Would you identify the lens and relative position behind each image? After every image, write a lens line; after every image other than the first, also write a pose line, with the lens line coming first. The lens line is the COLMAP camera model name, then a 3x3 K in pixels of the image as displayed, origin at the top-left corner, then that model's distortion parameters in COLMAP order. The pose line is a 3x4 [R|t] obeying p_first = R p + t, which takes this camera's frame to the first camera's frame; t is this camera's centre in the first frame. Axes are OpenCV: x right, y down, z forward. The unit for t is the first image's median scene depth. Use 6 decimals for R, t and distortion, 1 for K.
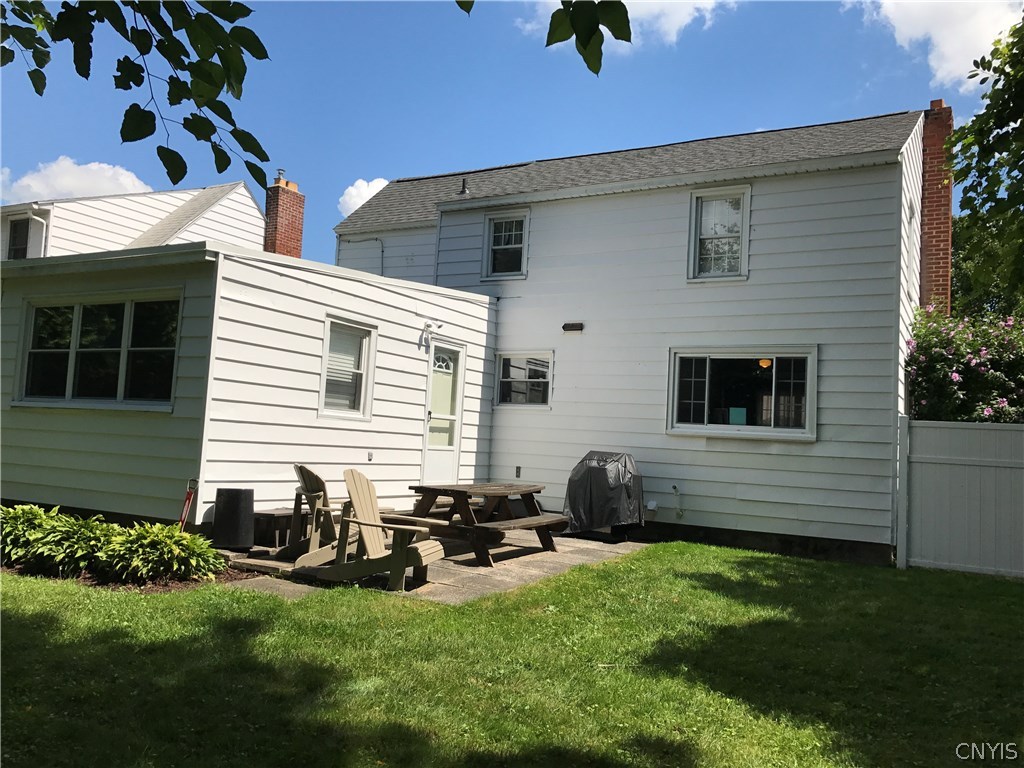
lens RADIAL K [[850.3, 0, 512.0], [0, 850.3, 384.0], [0, 0, 1]] dist [0.034433, -0.031674]
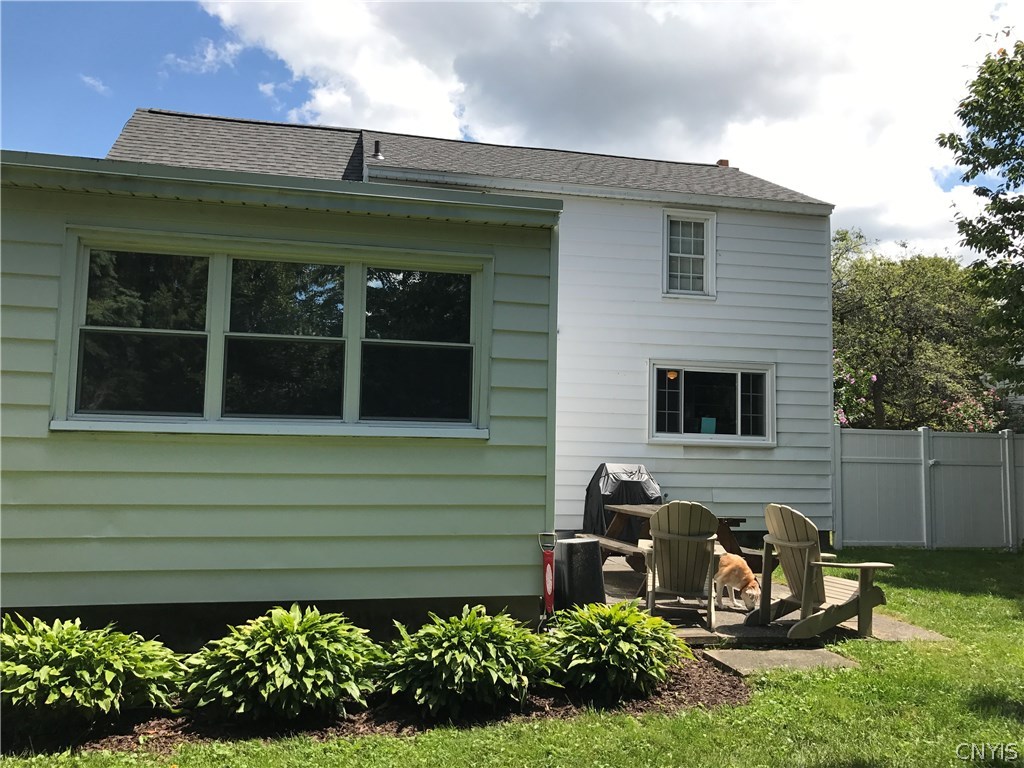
lens RADIAL K [[850.3, 0, 512.0], [0, 850.3, 384.0], [0, 0, 1]] dist [0.034433, -0.031674]
pose [[0.743356, 0.018324, 0.668645, -0.655093], [-0.023987, 0.999712, -0.000729, -0.008208], [-0.668466, -0.015497, 0.743581, 0.371140]]
